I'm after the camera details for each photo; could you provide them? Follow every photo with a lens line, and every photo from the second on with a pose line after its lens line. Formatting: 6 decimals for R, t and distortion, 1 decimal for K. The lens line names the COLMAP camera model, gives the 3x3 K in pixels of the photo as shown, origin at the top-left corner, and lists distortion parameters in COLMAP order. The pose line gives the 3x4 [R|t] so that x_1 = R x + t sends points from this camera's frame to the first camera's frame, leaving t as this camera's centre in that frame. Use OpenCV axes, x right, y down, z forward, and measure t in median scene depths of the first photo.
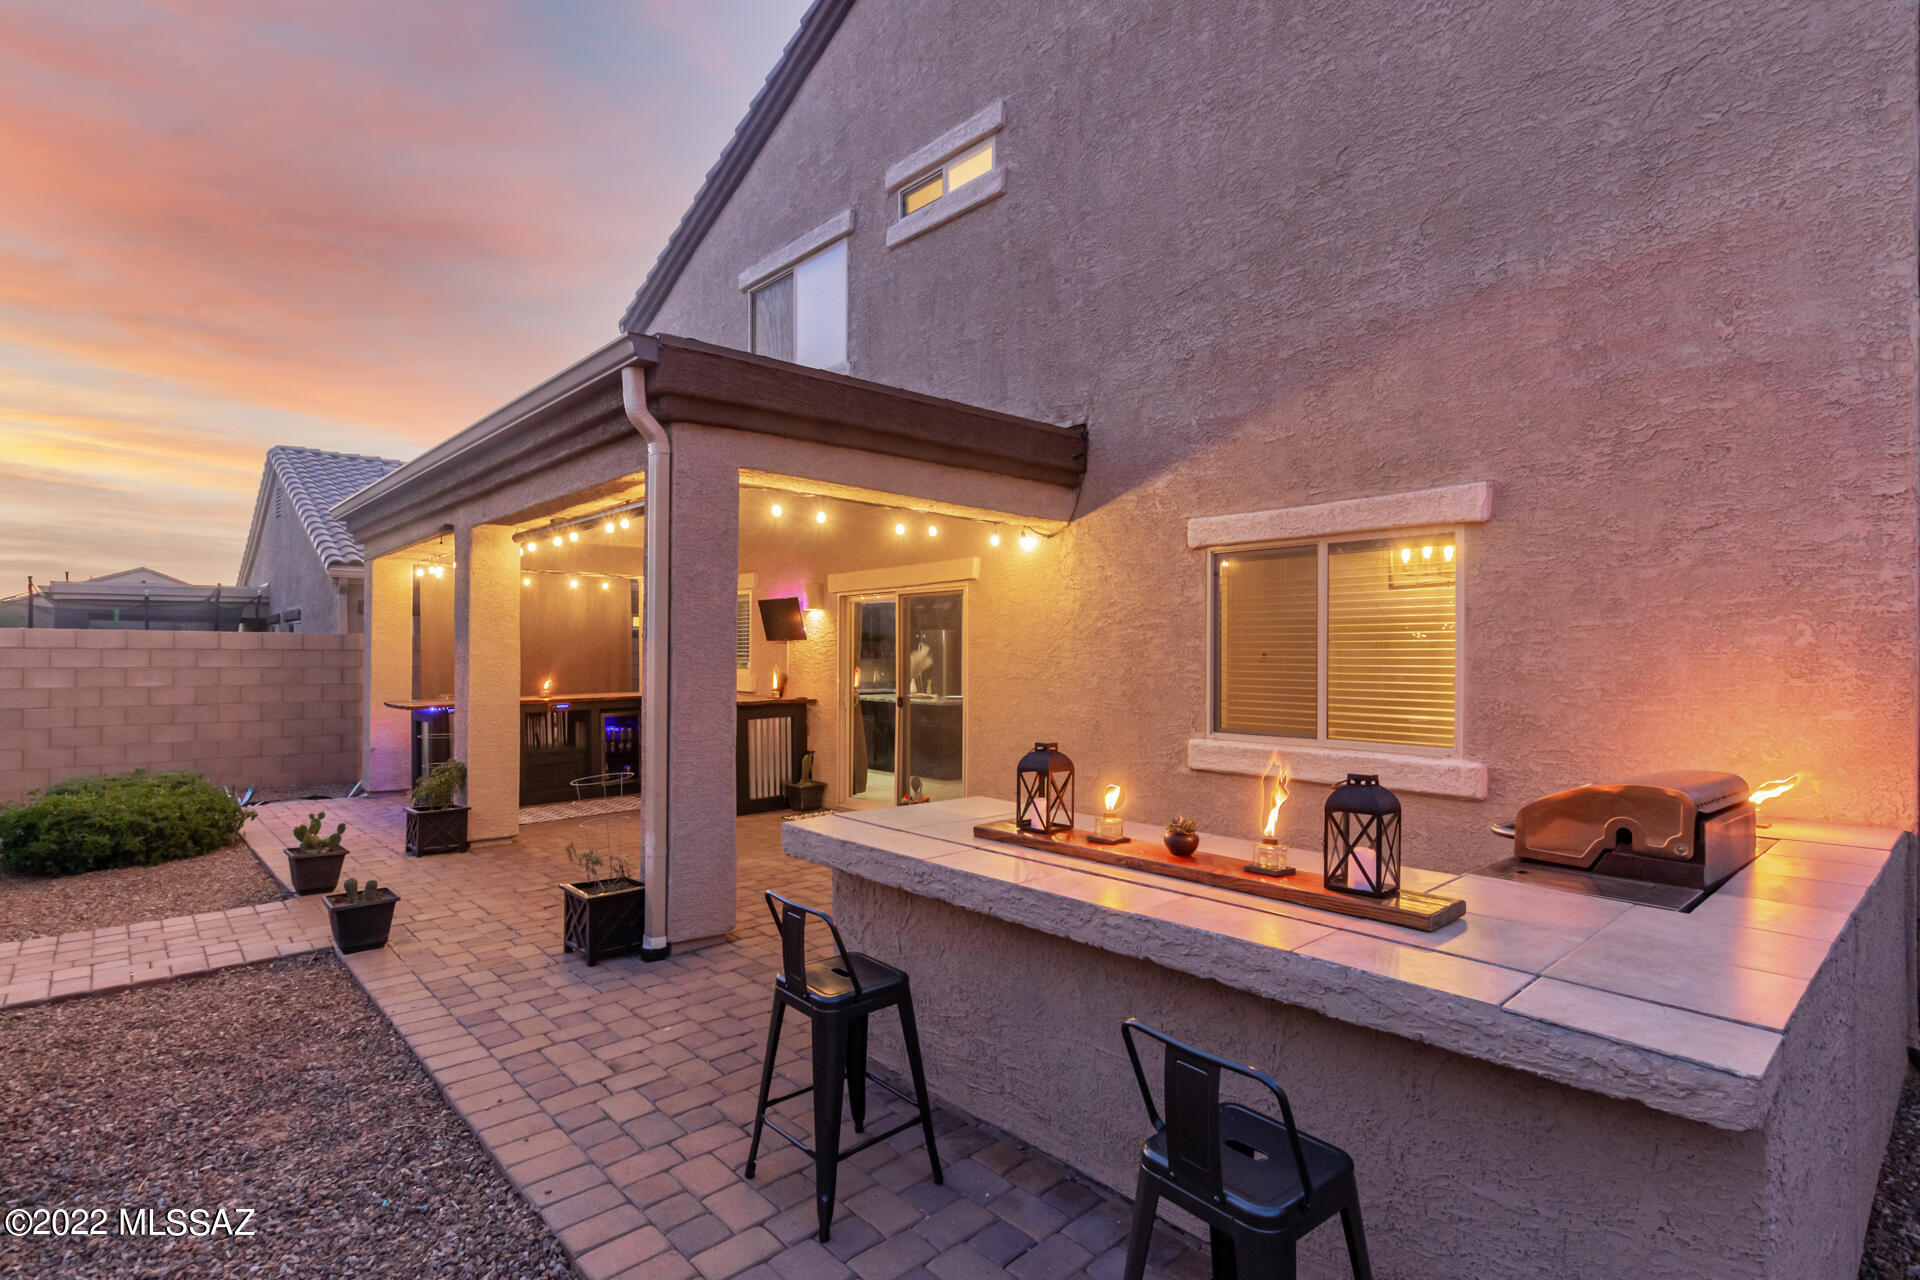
lens RADIAL K [[948.3, 0, 960.0], [0, 948.3, 640.0], [0, 0, 1]] dist [0.023635, -0.010558]
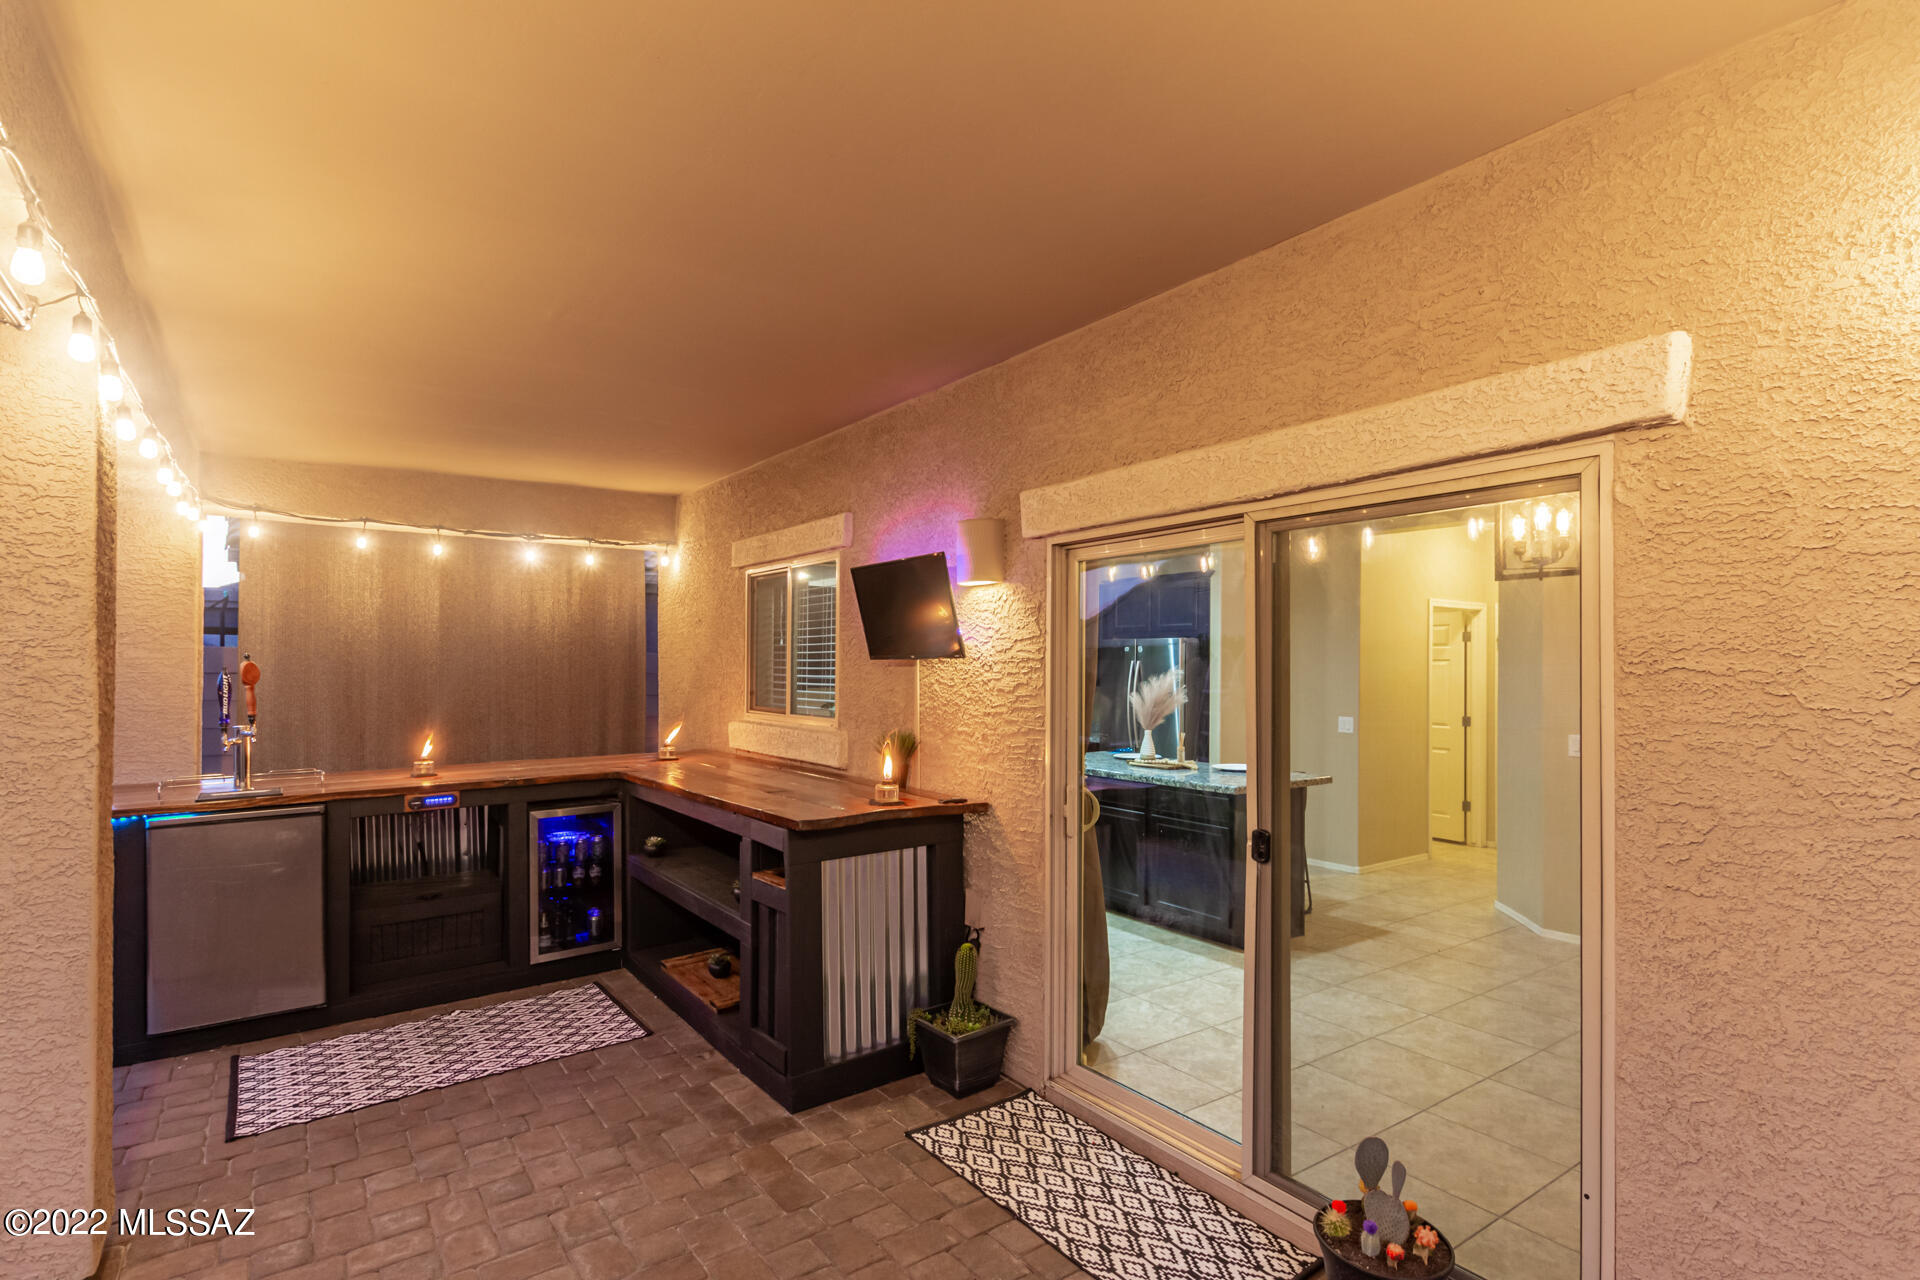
lens RADIAL K [[943.2, 0, 963.7], [0, 943.2, 666.0], [0, 0, 1]] dist [0.026566, -0.009993]
pose [[0.993328, 0.001949, -0.115303, -0.115660], [-0.000271, 0.999894, 0.014572, -0.002271], [0.115319, -0.014443, 0.993223, 0.599559]]
